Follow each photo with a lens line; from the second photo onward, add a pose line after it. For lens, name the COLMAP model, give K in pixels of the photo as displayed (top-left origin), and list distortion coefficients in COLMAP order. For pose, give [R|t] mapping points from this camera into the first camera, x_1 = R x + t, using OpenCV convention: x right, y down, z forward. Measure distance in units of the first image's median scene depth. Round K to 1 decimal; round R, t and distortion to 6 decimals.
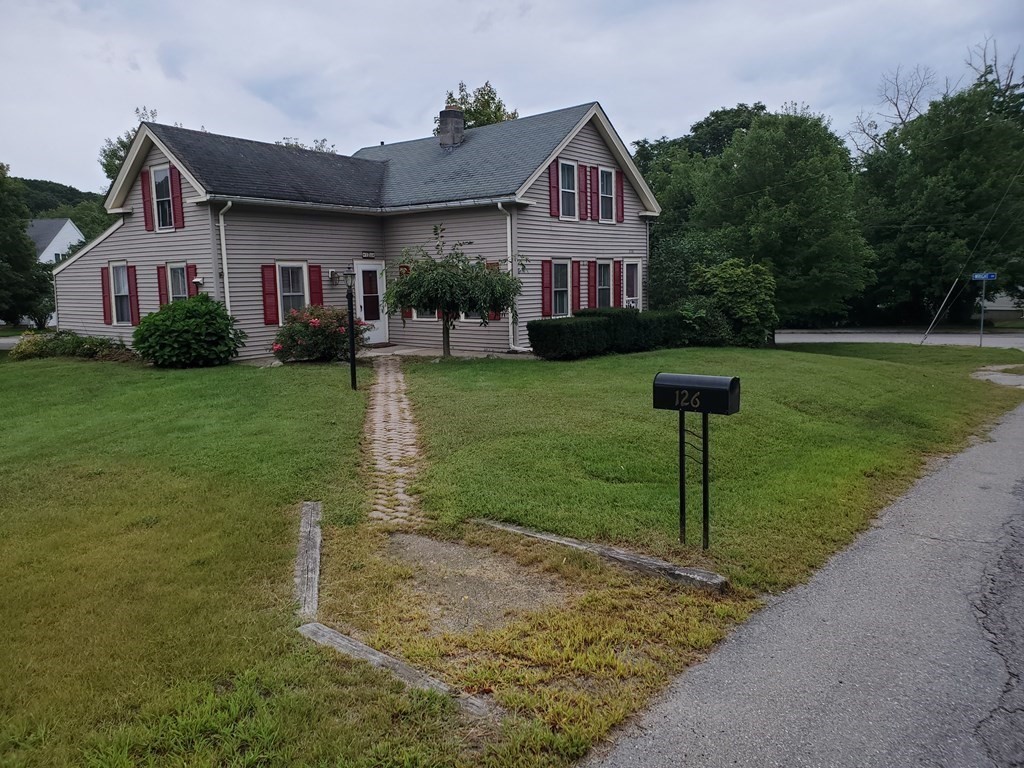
lens RADIAL K [[787.6, 0, 512.0], [0, 787.6, 384.0], [0, 0, 1]] dist [0.074263, -0.240279]
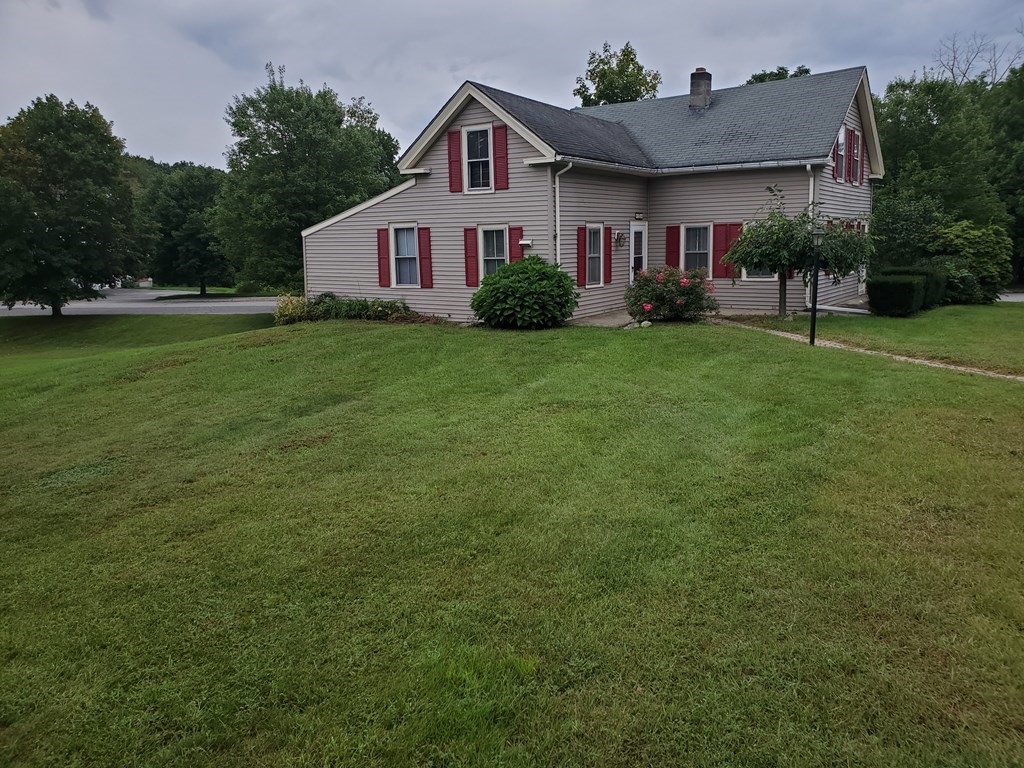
lens RADIAL K [[777.5, 0, 512.0], [0, 777.5, 384.0], [0, 0, 1]] dist [0.011073, -0.075012]
pose [[0.997958, -0.015599, 0.061942, -0.445718], [0.012424, 0.998605, 0.051313, -0.001735], [-0.062656, -0.050439, 0.996760, 0.006429]]
